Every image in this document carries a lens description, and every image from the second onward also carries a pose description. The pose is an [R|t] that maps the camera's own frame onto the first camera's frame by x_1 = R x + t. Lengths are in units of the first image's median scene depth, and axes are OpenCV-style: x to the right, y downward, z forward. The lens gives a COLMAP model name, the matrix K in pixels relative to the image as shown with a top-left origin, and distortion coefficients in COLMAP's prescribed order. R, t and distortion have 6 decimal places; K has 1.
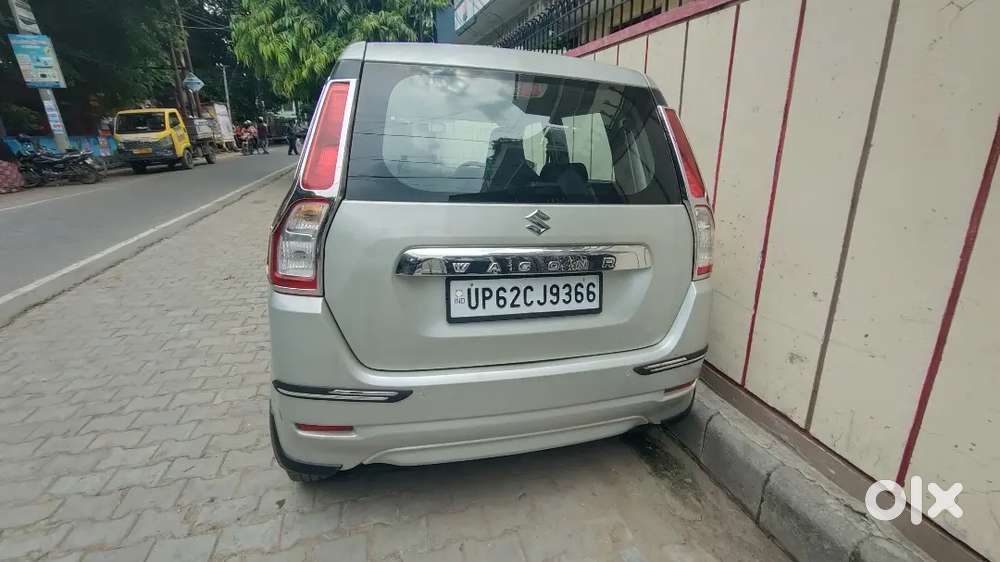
lens RADIAL K [[463.5, 0, 505.5], [0, 463.5, 274.0], [0, 0, 1]] dist [-0.001357, 0.002322]
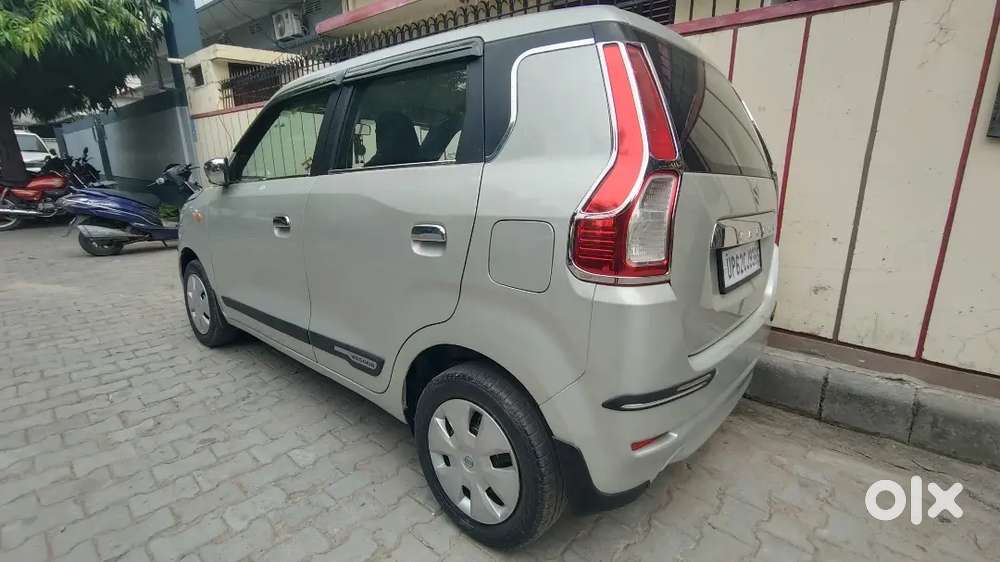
lens RADIAL K [[463.5, 0, 506.7], [0, 463.5, 275.7], [0, 0, 1]] dist [-0.001357, 0.002322]
pose [[0.834939, -0.139239, 0.532438, -1.003001], [0.165024, 0.986289, -0.000854, -0.011502], [-0.525019, 0.088578, 0.846469, 0.375577]]
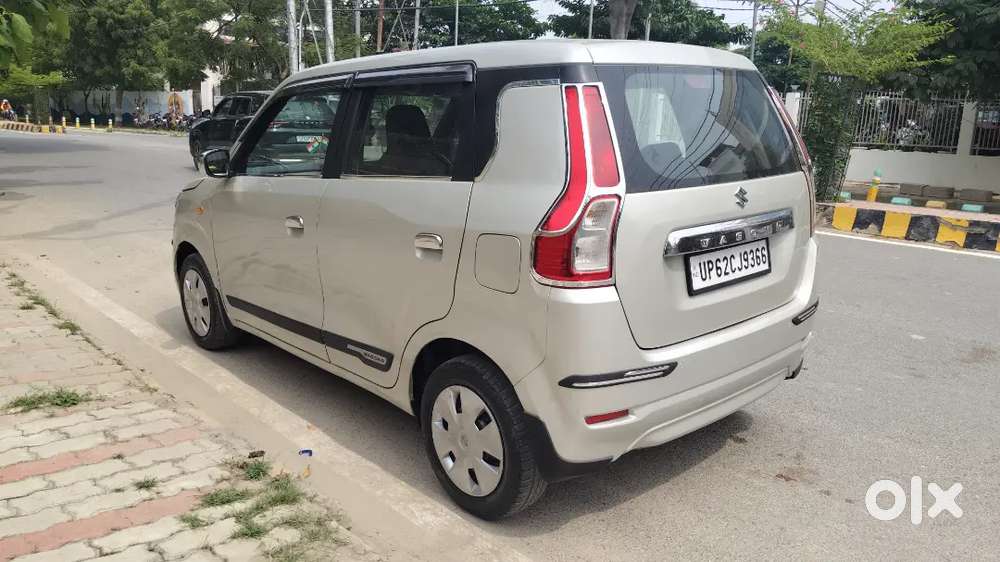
lens RADIAL K [[780.7, 0, 507.7], [0, 780.7, 273.6], [0, 0, 1]] dist [0.049208, -0.069159]
pose [[0.899561, -0.148301, 0.410850, -1.220163], [0.165879, 0.986120, -0.007242, -0.005532], [-0.404073, 0.074666, 0.911674, -0.502751]]
